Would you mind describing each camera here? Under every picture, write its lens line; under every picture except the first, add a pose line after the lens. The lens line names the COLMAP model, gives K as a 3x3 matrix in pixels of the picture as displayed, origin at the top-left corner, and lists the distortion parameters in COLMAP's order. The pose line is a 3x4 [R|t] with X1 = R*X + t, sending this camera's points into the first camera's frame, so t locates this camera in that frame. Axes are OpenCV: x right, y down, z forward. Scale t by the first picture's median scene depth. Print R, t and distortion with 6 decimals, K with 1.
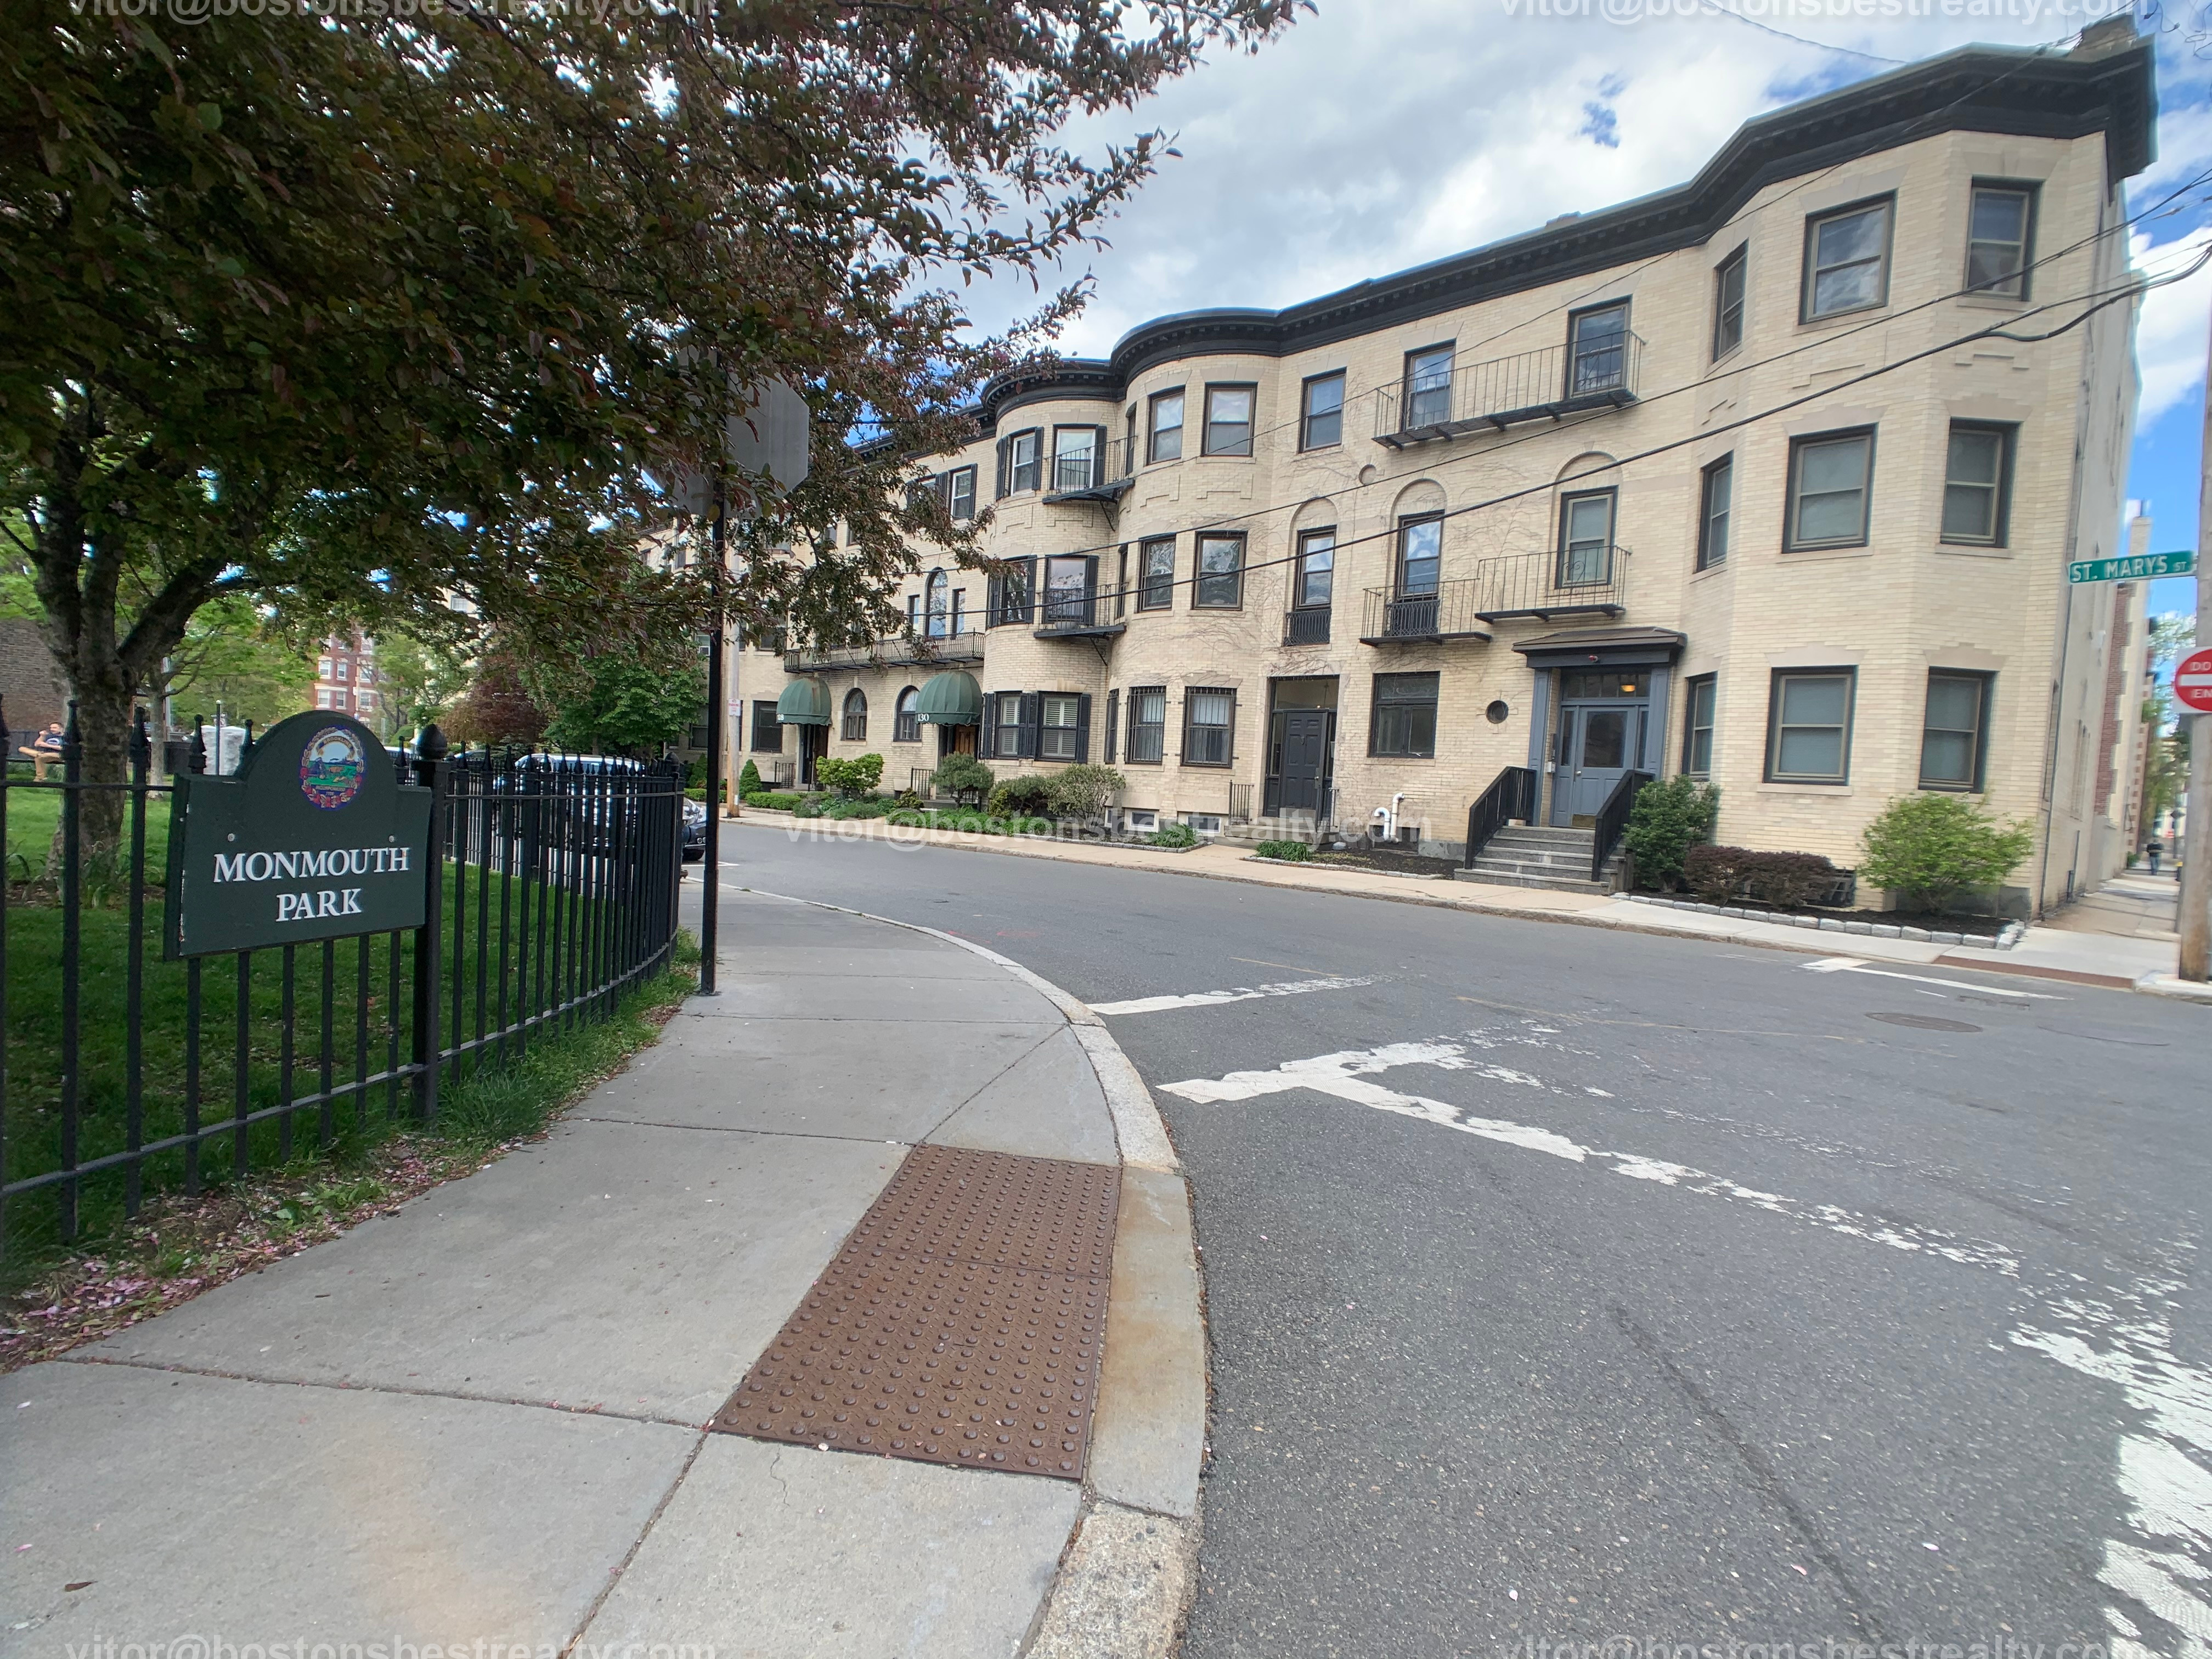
lens RADIAL K [[1103.6, 0, 1122.4], [0, 1103.6, 831.5], [0, 0, 1]] dist [-0.025164, 0.012237]
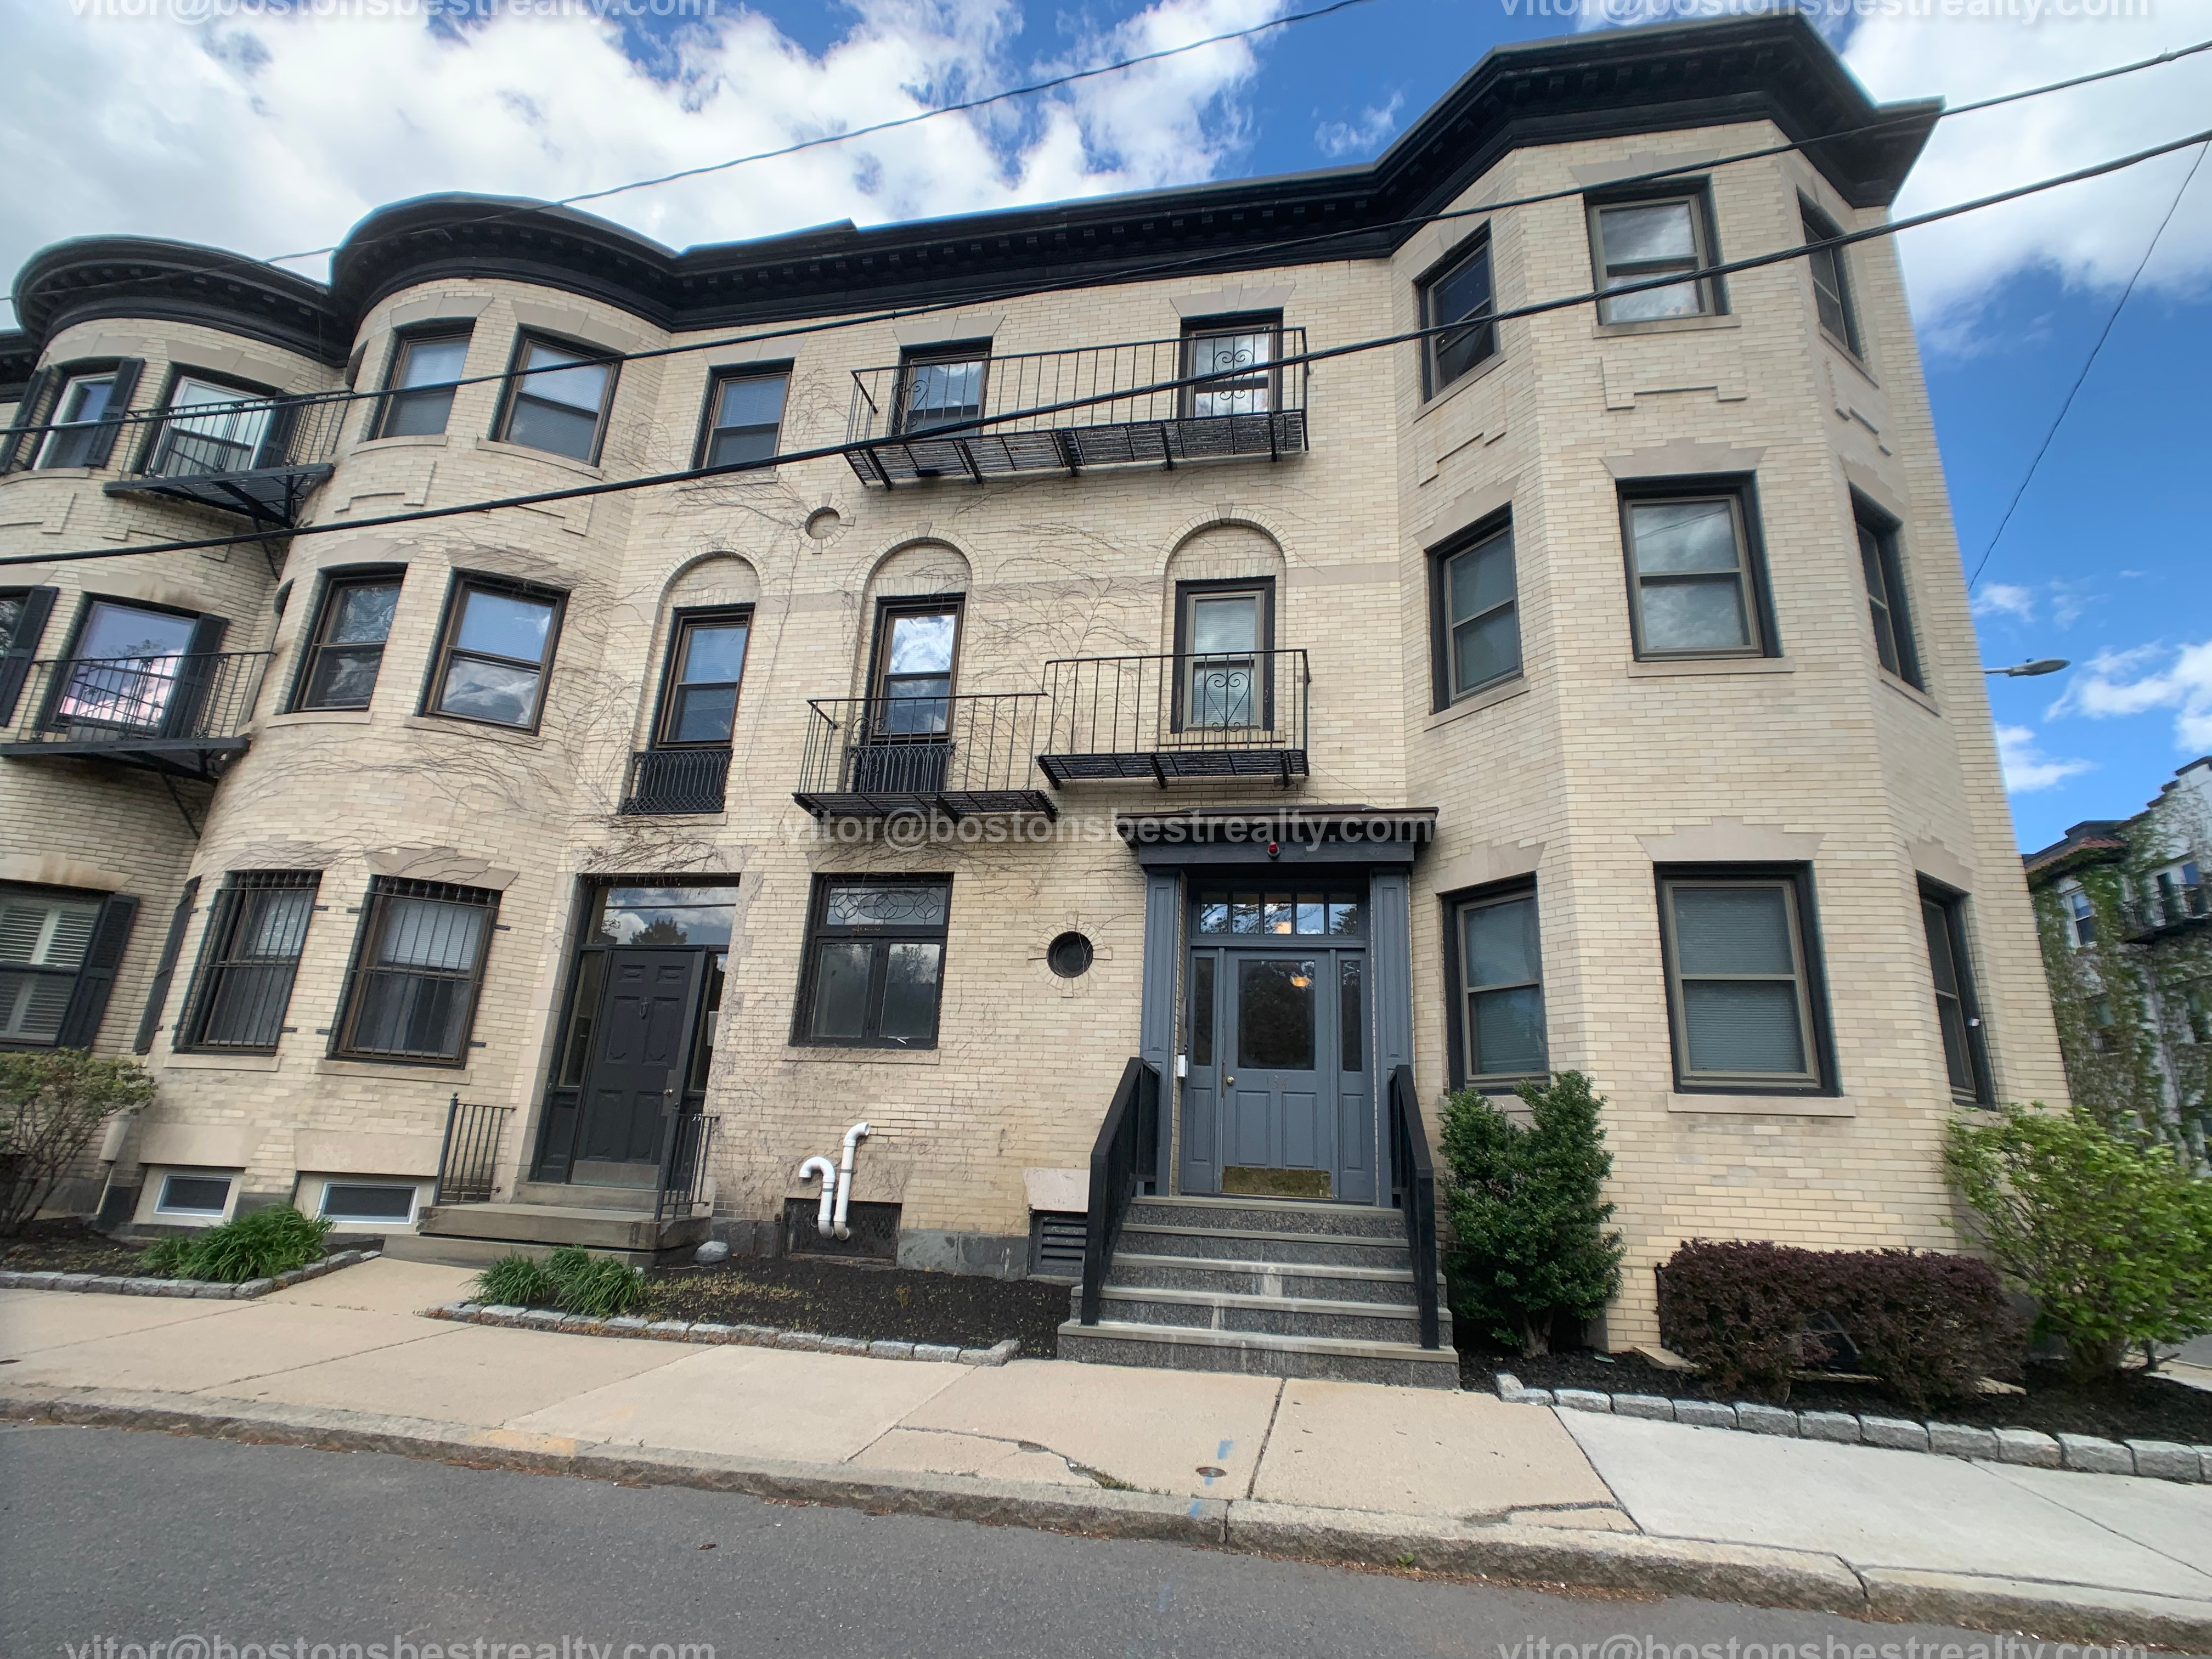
lens RADIAL K [[1103.6, 0, 1122.4], [0, 1103.6, 831.5], [0, 0, 1]] dist [-0.025164, 0.012237]
pose [[0.836338, 0.143156, 0.529194, 0.080746], [0.024532, 0.954564, -0.296996, -0.012172], [-0.547666, 0.261371, 0.794825, 0.529781]]
